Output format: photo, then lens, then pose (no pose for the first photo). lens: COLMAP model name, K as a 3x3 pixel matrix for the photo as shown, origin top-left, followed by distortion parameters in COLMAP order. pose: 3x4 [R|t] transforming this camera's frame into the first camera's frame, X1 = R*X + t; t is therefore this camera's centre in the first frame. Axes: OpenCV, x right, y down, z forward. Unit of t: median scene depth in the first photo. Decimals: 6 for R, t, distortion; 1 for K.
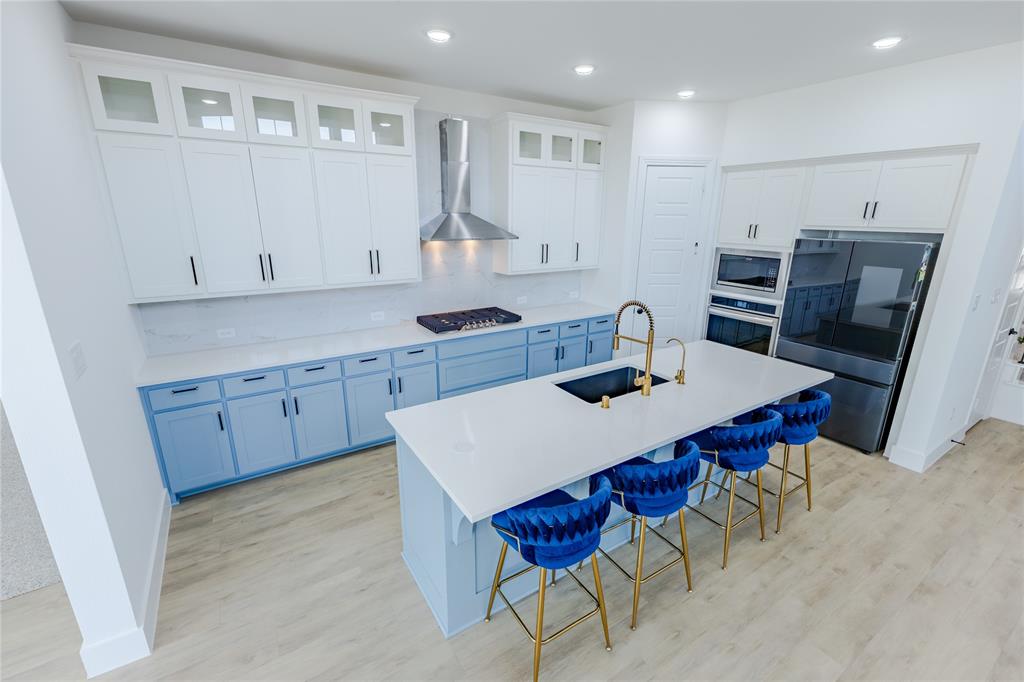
lens RADIAL K [[439.9, 0, 513.8], [0, 439.9, 339.2], [0, 0, 1]] dist [0.013137, -0.003208]
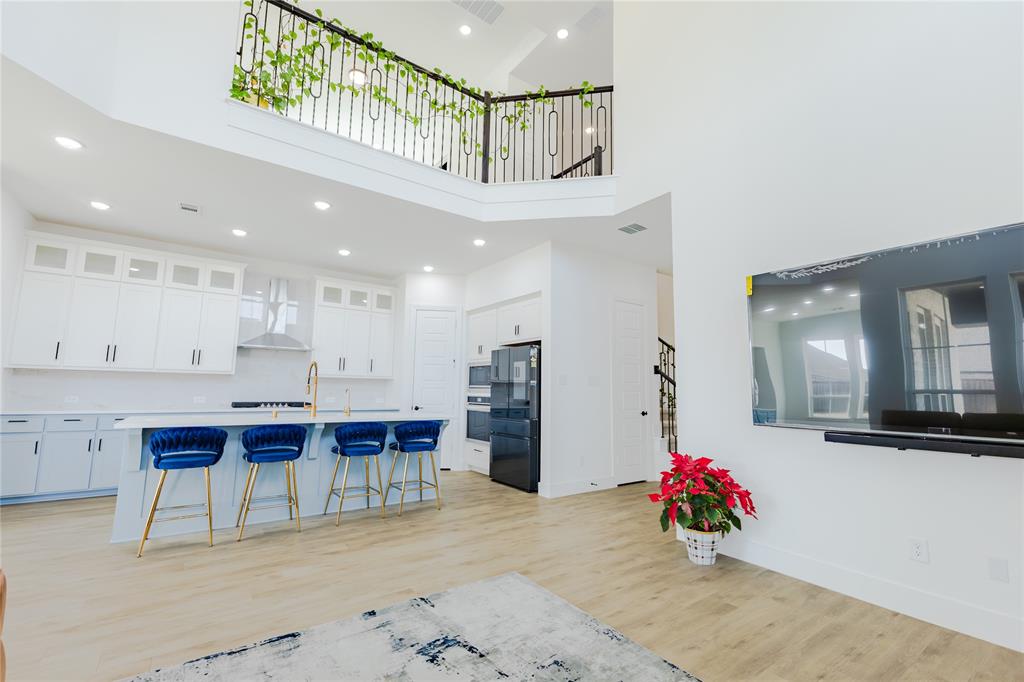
lens RADIAL K [[439.9, 0, 512.6], [0, 439.9, 340.4], [0, 0, 1]] dist [0.013137, -0.003208]
pose [[0.998762, 0.013065, 0.047992, 0.635318], [0.006312, 0.923783, -0.382864, 0.328481], [-0.049336, 0.382693, 0.922557, -0.434522]]
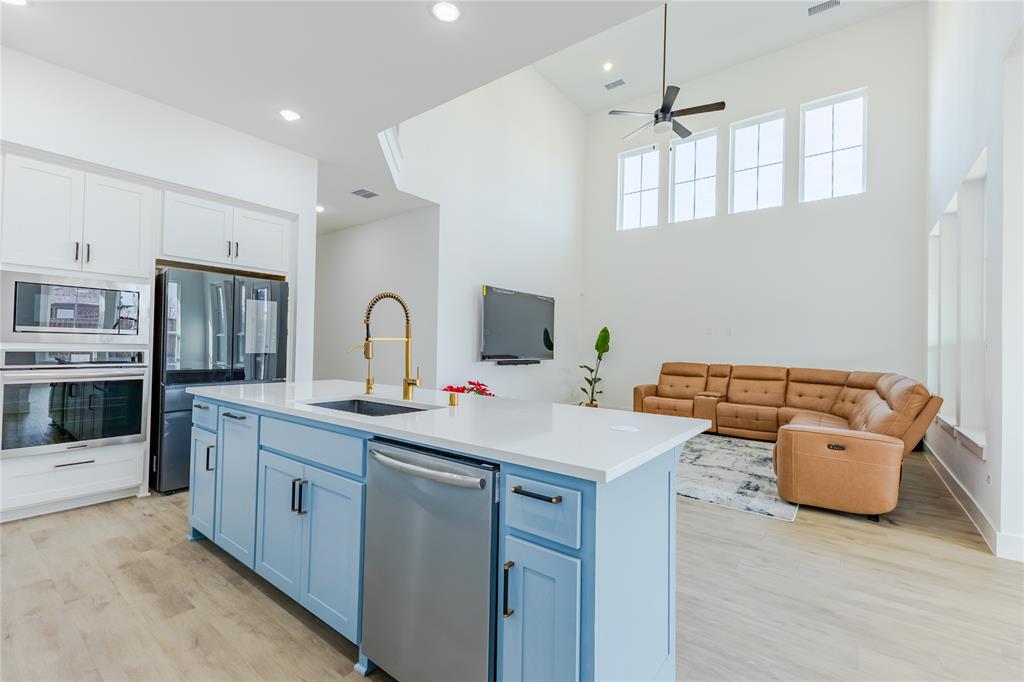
lens RADIAL K [[439.9, 0, 514.0], [0, 439.9, 341.9], [0, 0, 1]] dist [0.013137, -0.003208]
pose [[-0.342246, -0.007698, 0.939579, -0.392752], [0.236520, 0.967062, 0.094076, -0.011915], [-0.909355, 0.254426, -0.329152, 0.707283]]
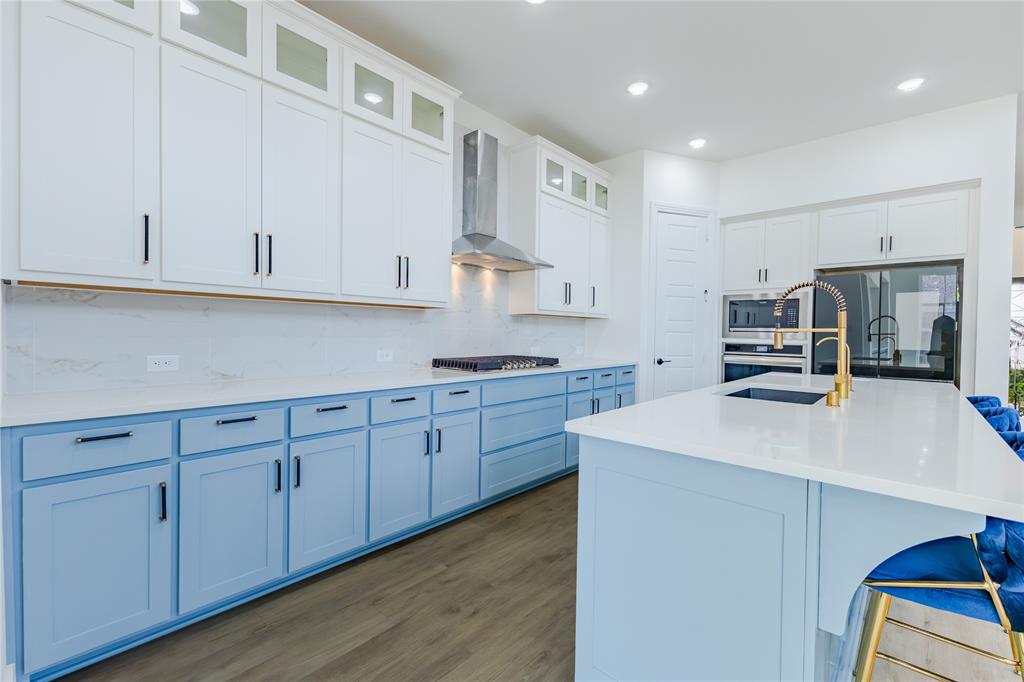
lens RADIAL K [[439.9, 0, 515.5], [0, 439.9, 338.1], [0, 0, 1]] dist [0.013137, -0.003208]
pose [[0.964107, 0.001594, 0.265508, -0.302161], [0.067000, 0.966161, -0.249087, 0.119408], [-0.256921, 0.257935, 0.931376, 0.262889]]
